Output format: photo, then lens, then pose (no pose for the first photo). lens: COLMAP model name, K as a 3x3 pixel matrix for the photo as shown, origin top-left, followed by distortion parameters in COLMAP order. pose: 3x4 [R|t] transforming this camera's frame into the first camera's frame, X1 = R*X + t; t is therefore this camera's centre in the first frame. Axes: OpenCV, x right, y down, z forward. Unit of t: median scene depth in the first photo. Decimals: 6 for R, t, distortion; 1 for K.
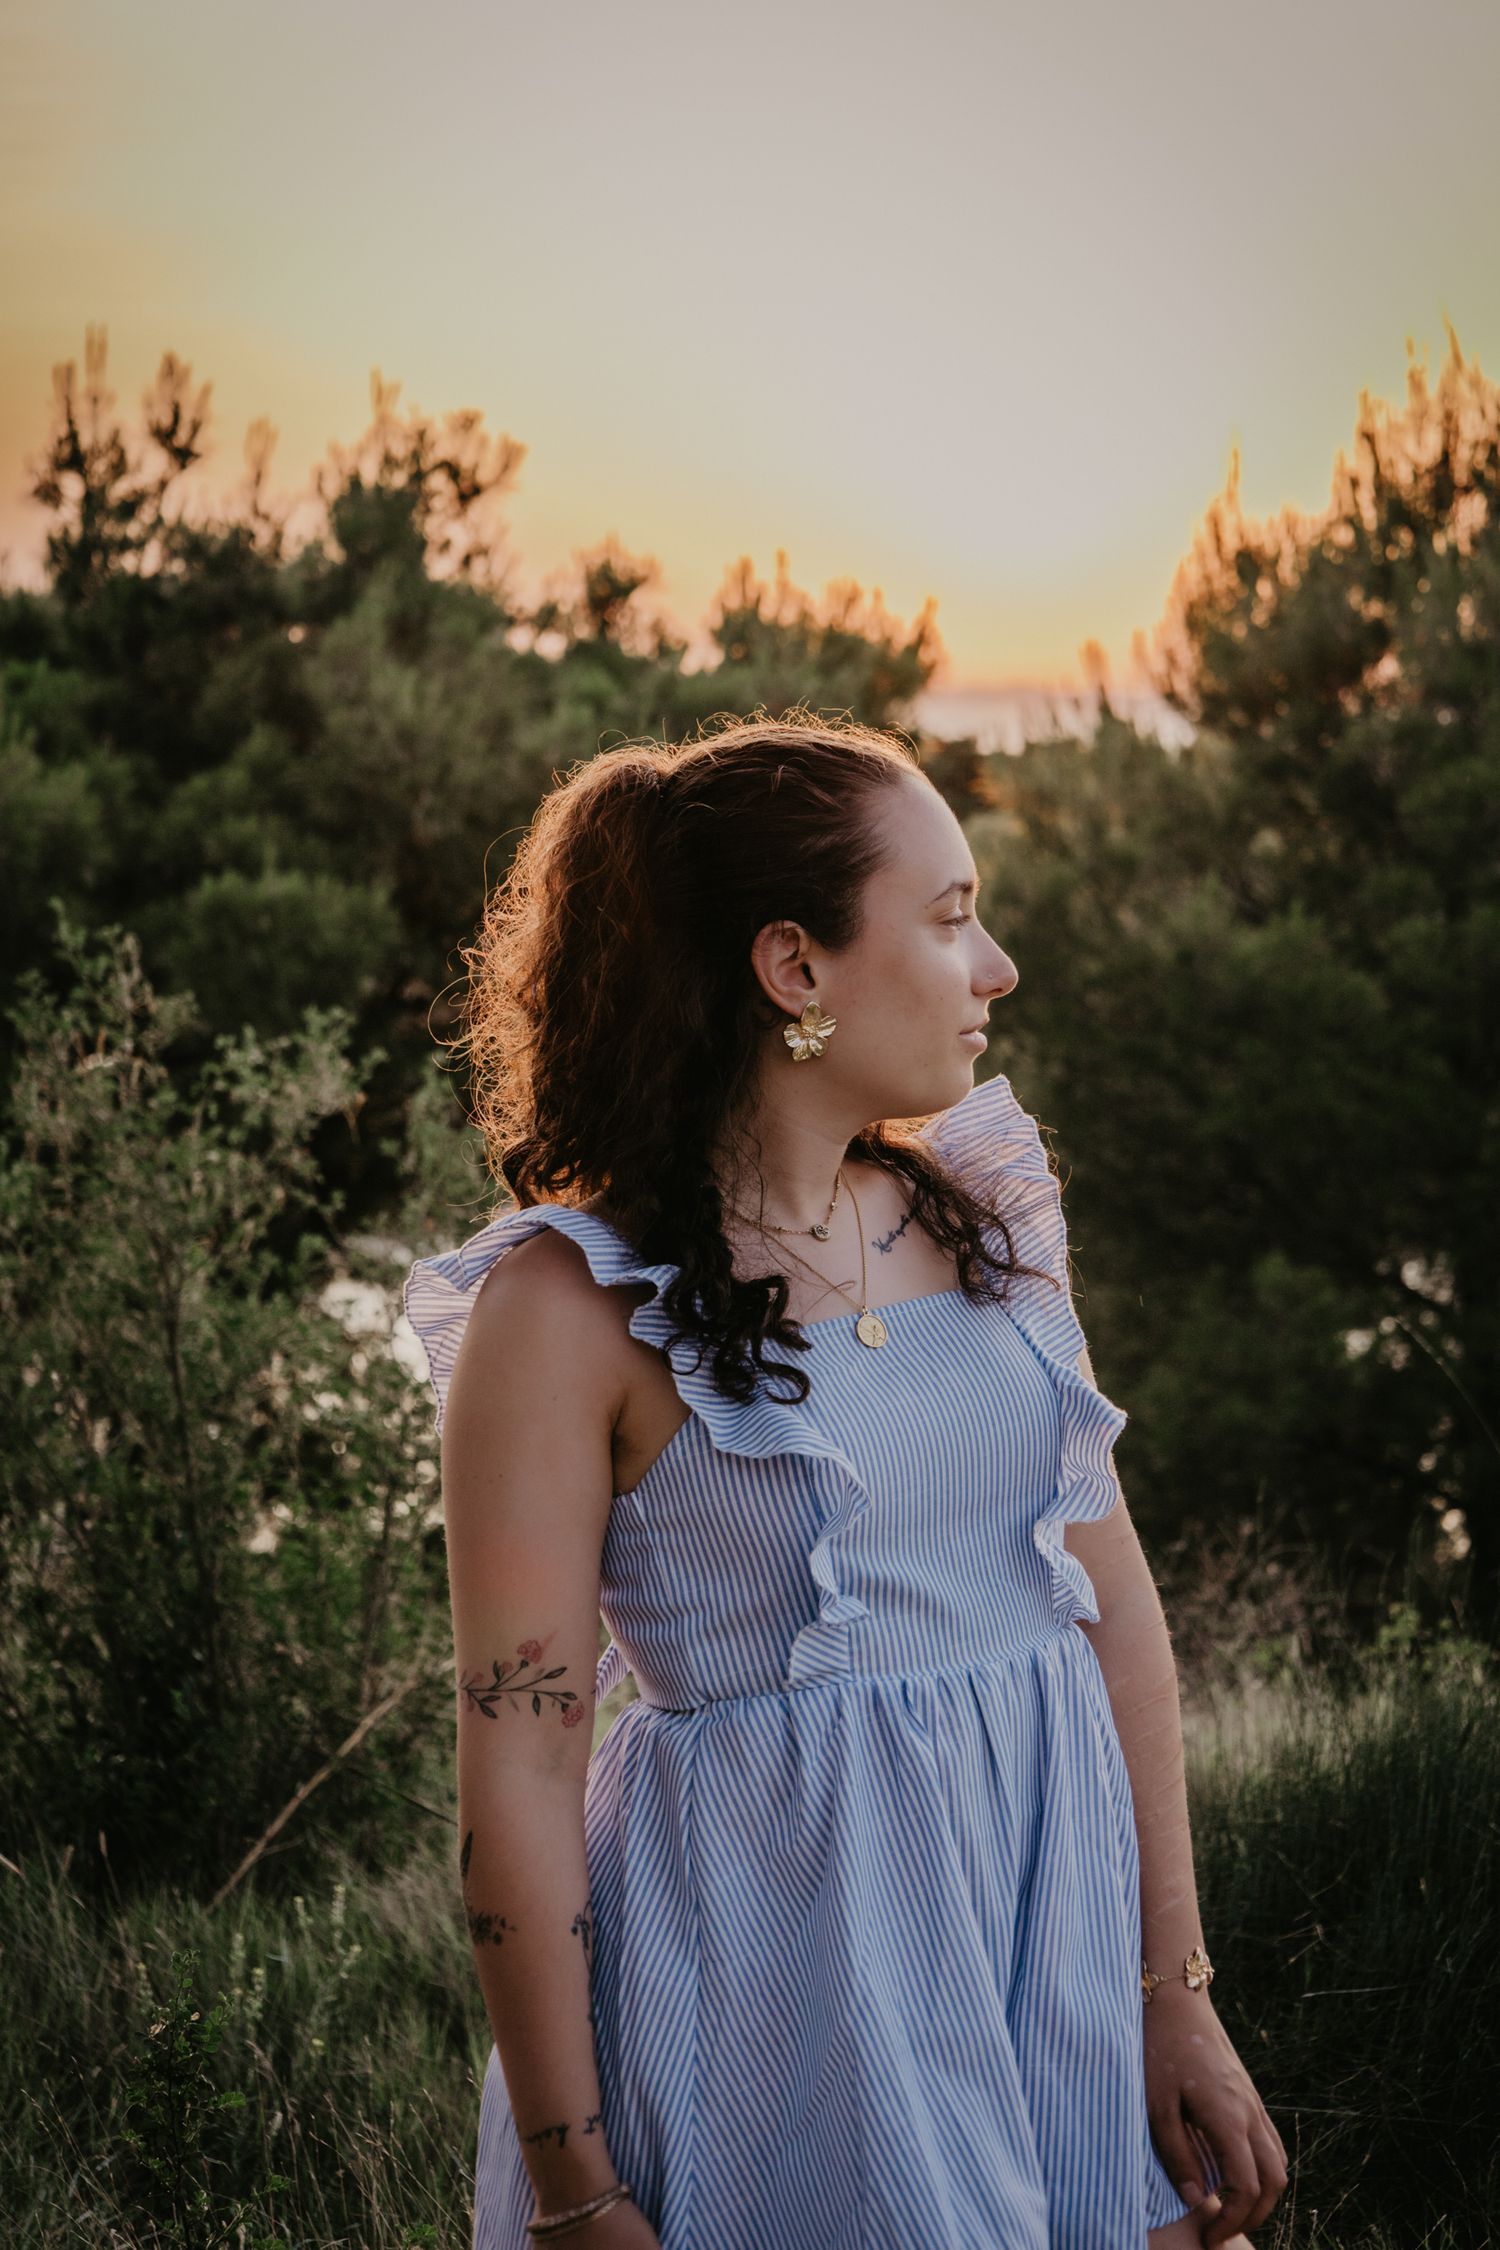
lens RADIAL K [[5369.6, 0, 750.0], [0, 5369.6, 1125.0], [0, 0, 1]] dist [0.034853, 0.010324]
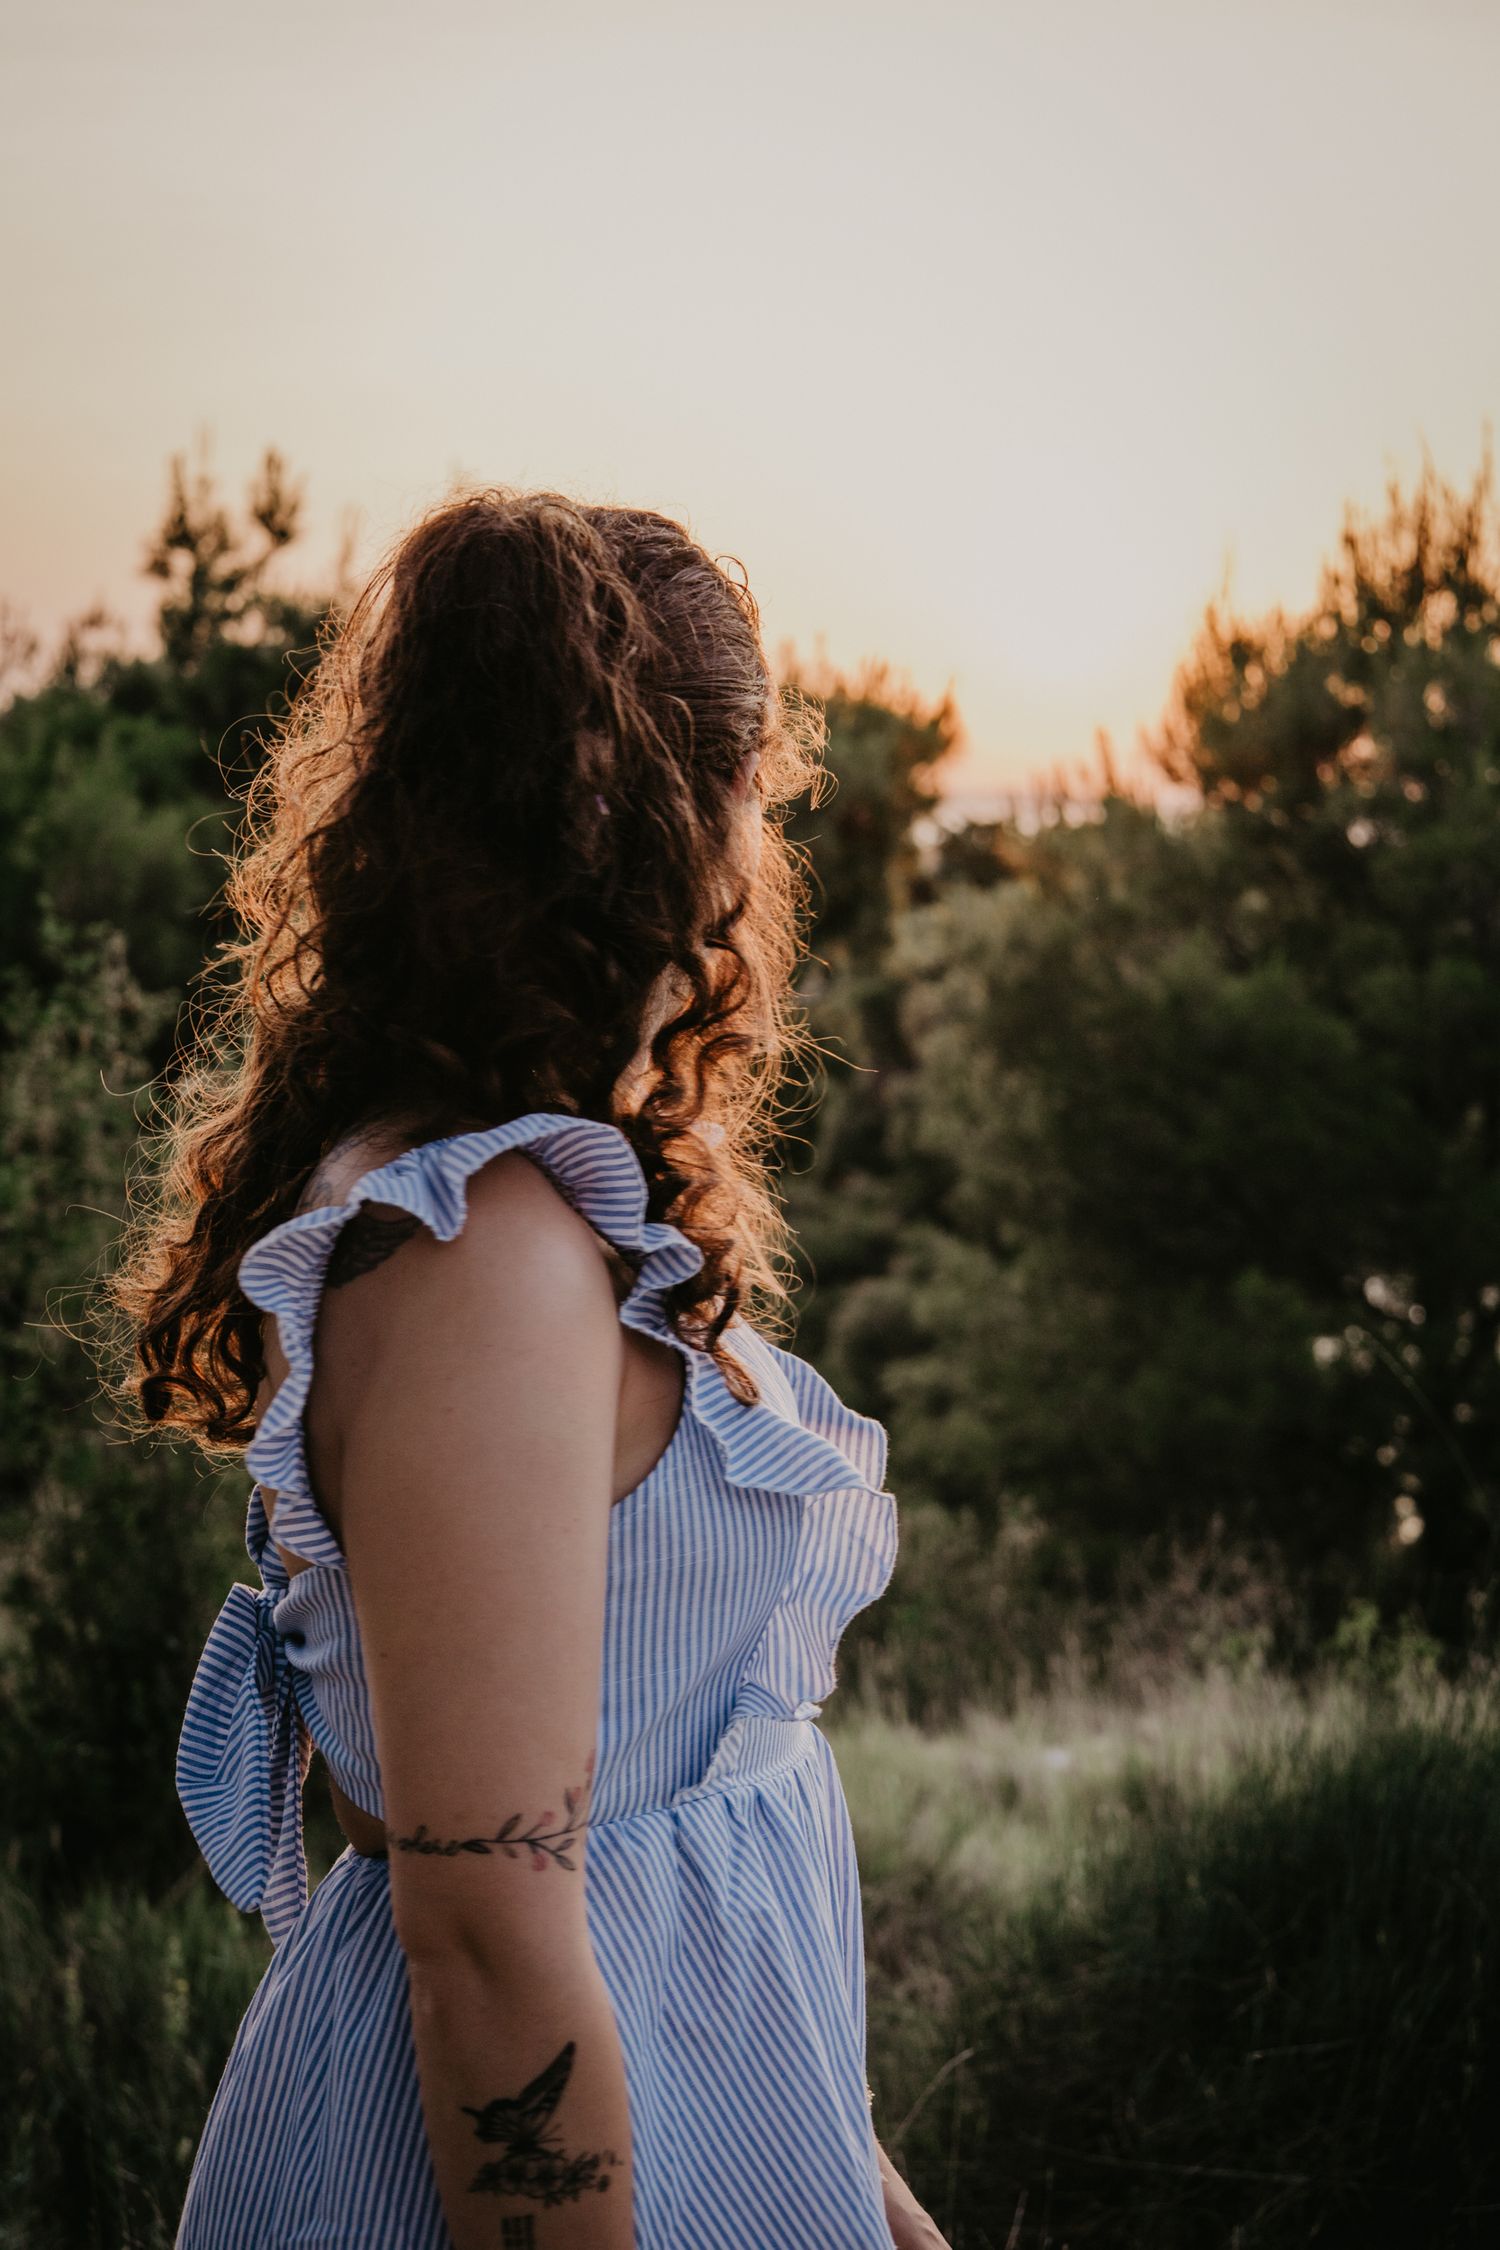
lens RADIAL K [[4316.6, 0, 745.8], [0, 4316.6, 1167.9], [0, 0, 1]] dist [0.022961, 0.043835]
pose [[0.999614, 0.016702, -0.022217, 0.012645], [-0.016661, 0.999859, 0.002002, 0.002977], [0.022247, -0.001631, 0.999751, 0.106869]]
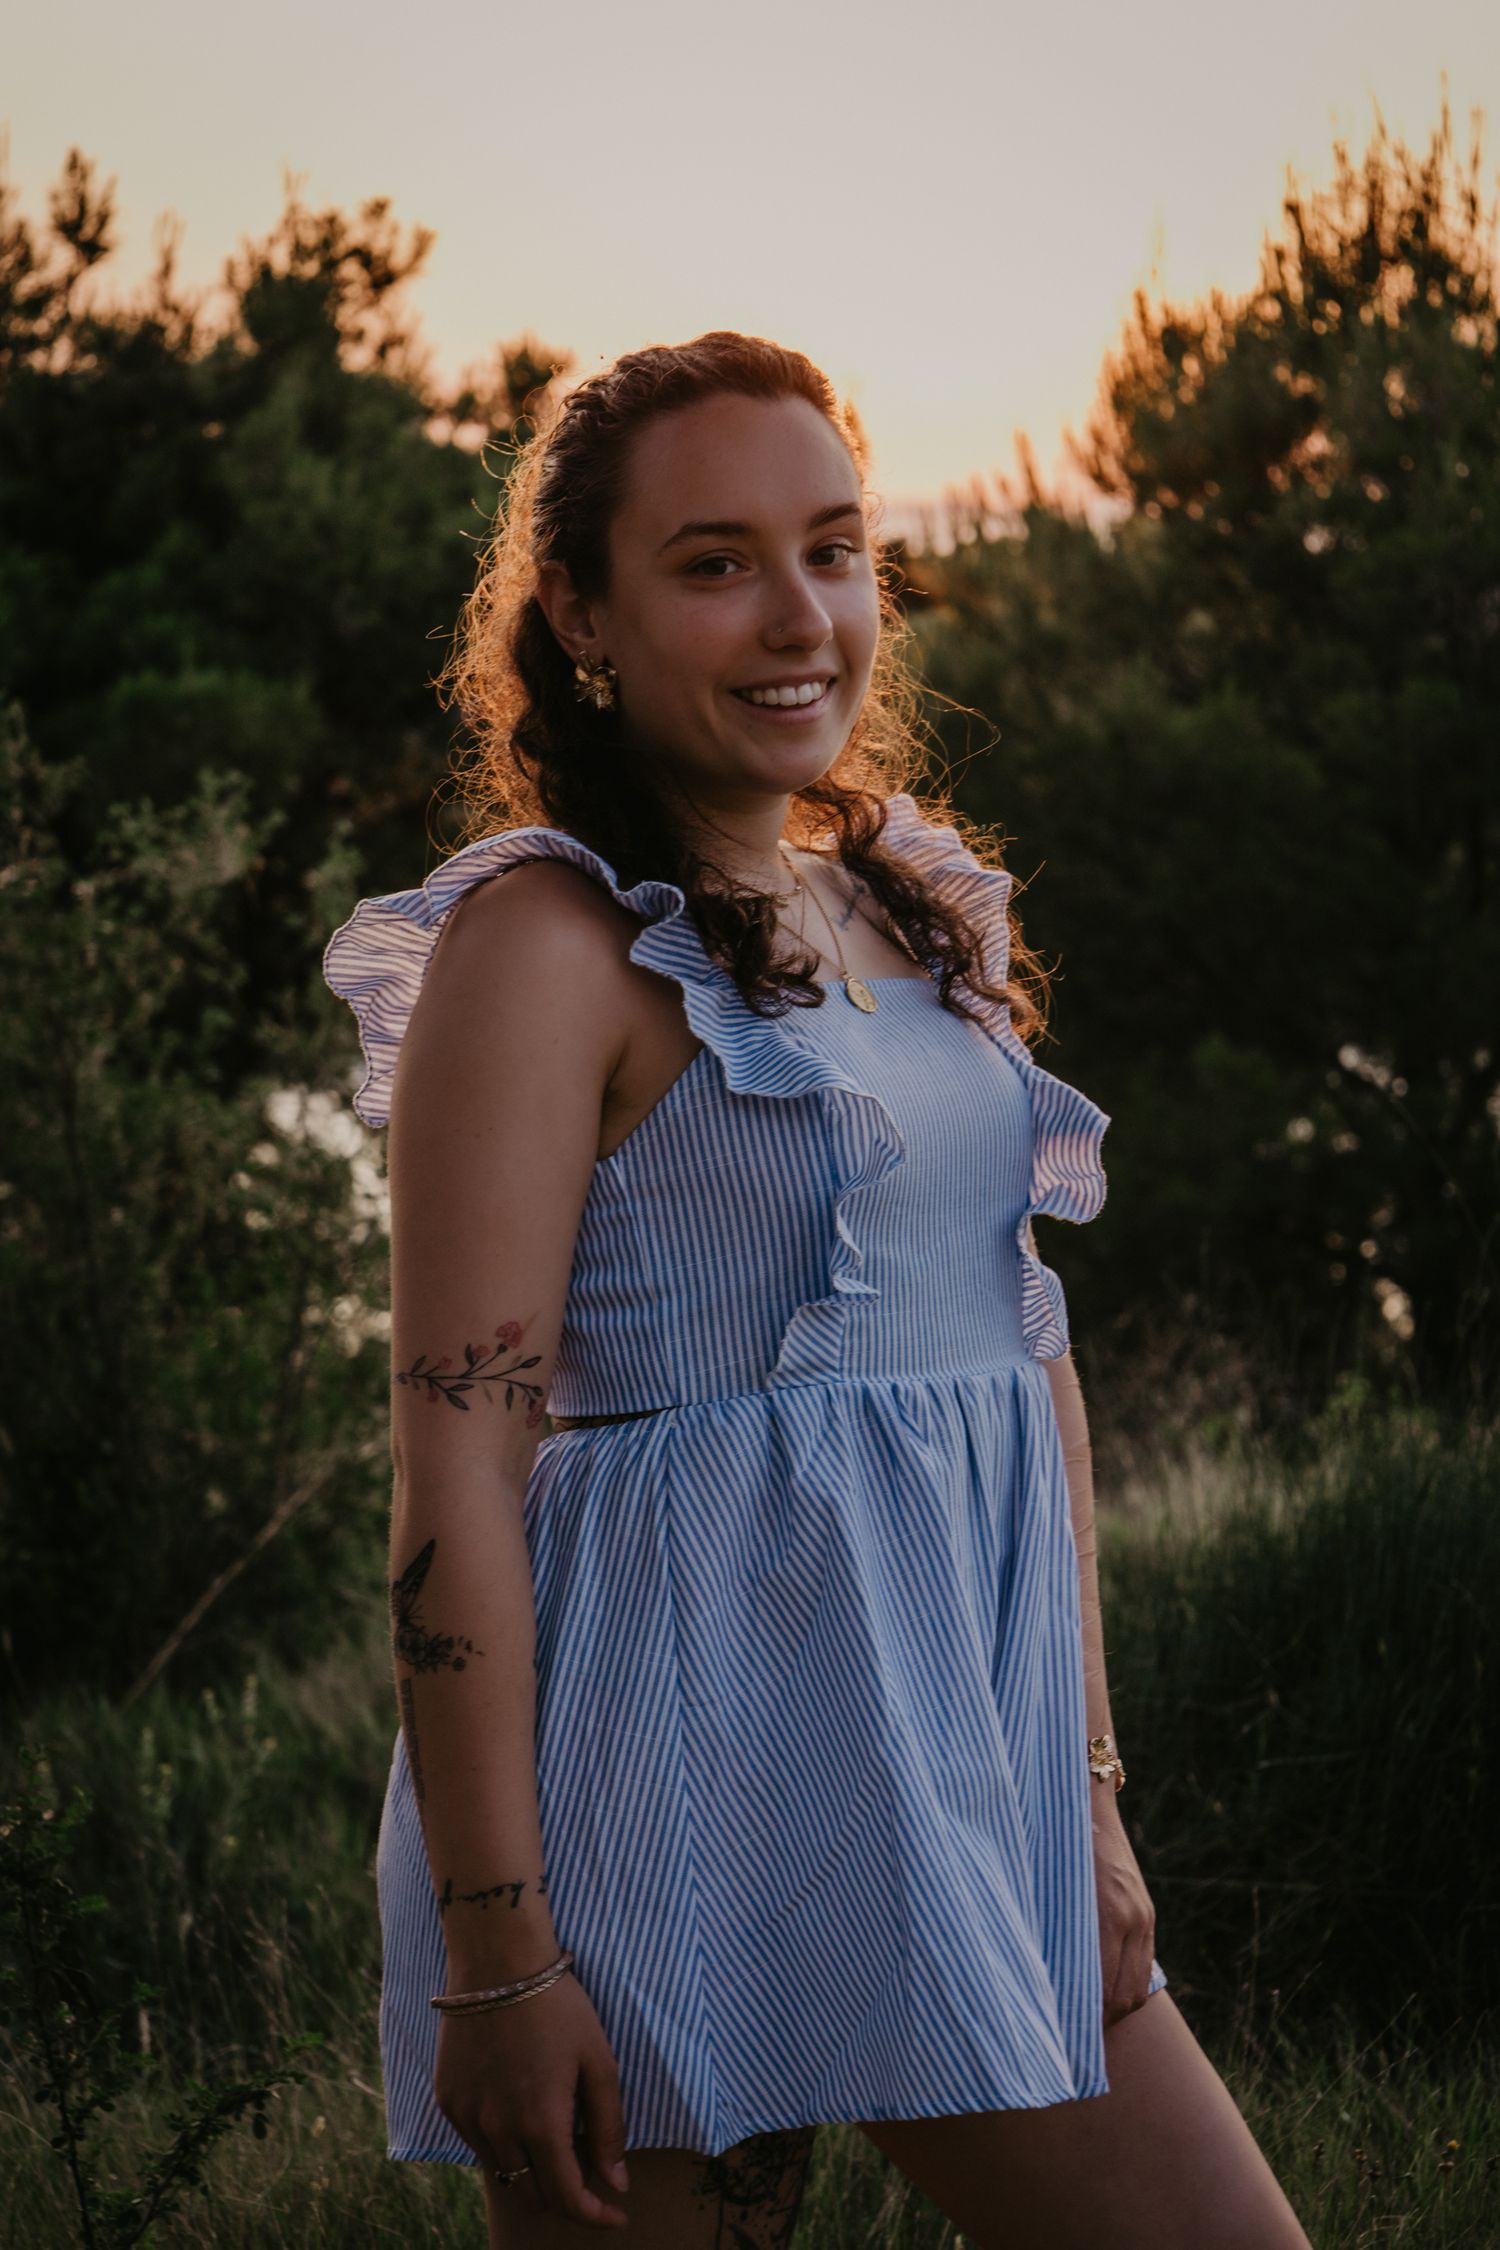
lens RADIAL K [[5218.7, 0, 750.0], [0, 5218.7, 1125.0], [0, 0, 1]] dist [0.066410, 0.083299]
pose [[0.999697, -0.023207, 0.008223, 0.003599], [0.022929, 0.999210, 0.032458, 0.007444], [-0.008970, -0.032259, 0.999439, 0.035948]]
